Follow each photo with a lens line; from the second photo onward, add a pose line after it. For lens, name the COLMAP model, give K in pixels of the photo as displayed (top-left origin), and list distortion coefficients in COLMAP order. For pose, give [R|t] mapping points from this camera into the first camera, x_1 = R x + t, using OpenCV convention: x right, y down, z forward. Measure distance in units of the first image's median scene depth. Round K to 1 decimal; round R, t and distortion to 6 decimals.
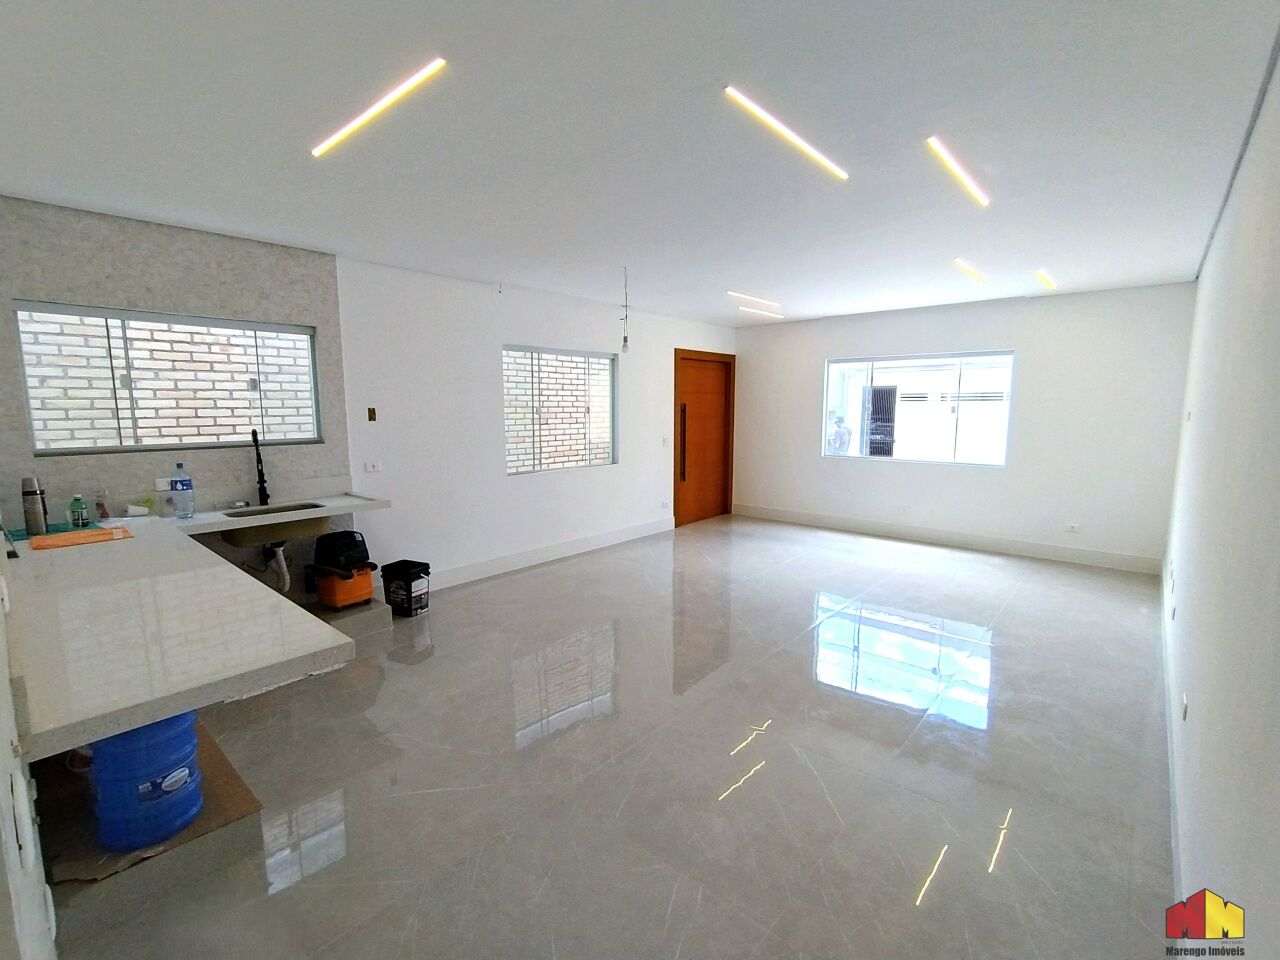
lens RADIAL K [[583.4, 0, 637.9], [0, 583.4, 480.8], [0, 0, 1]] dist [0.000616, 0.001469]
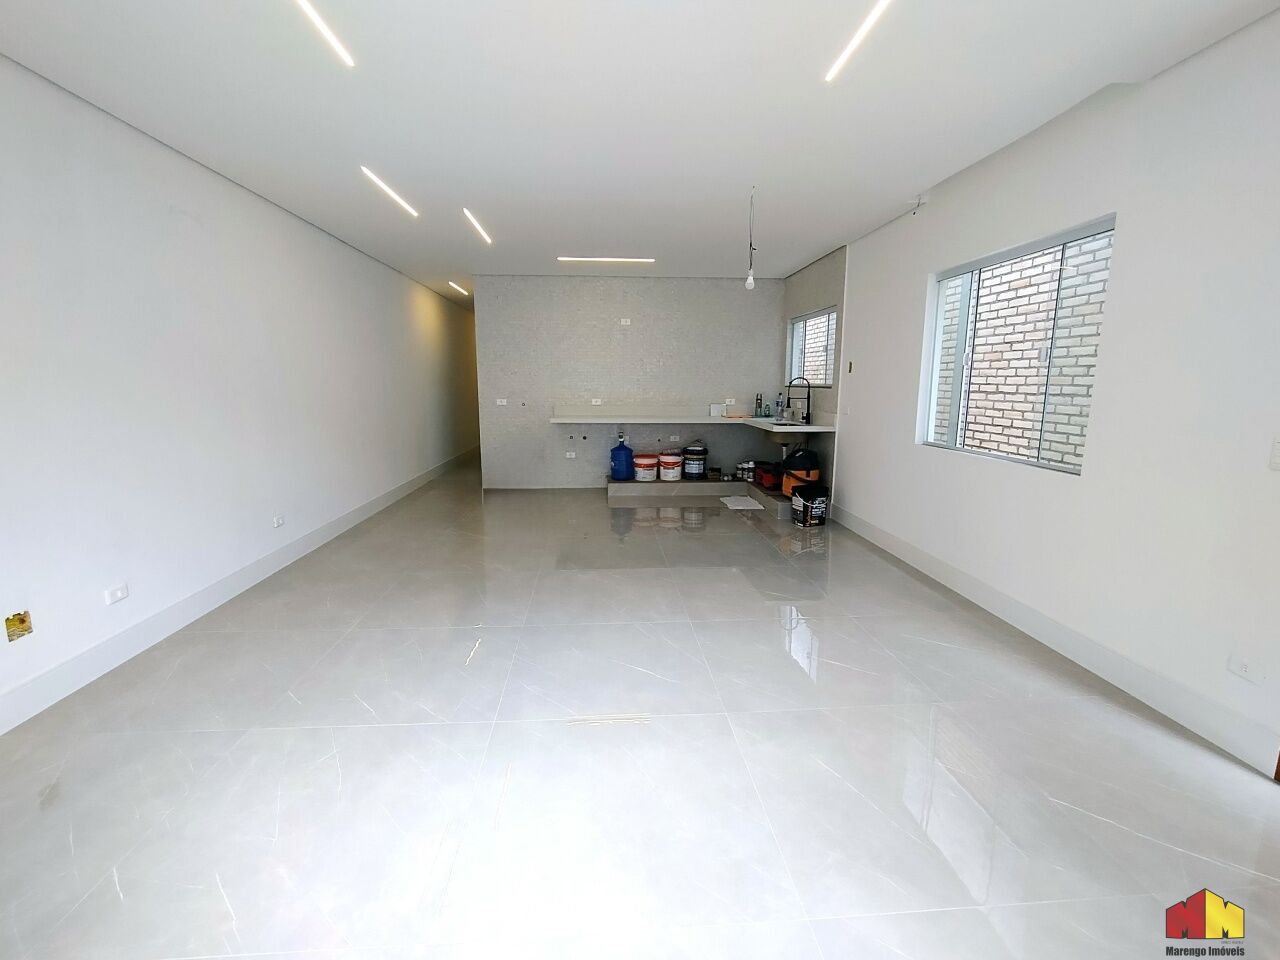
lens RADIAL K [[585.3, 0, 640.0], [0, 585.3, 480.0], [0, 0, 1]] dist [0.000361, 0.000776]
pose [[-0.706050, 0.119156, -0.698066, 0.726079], [-0.092746, 0.961693, 0.257963, -0.157940], [0.702063, 0.246877, -0.667952, 1.527594]]
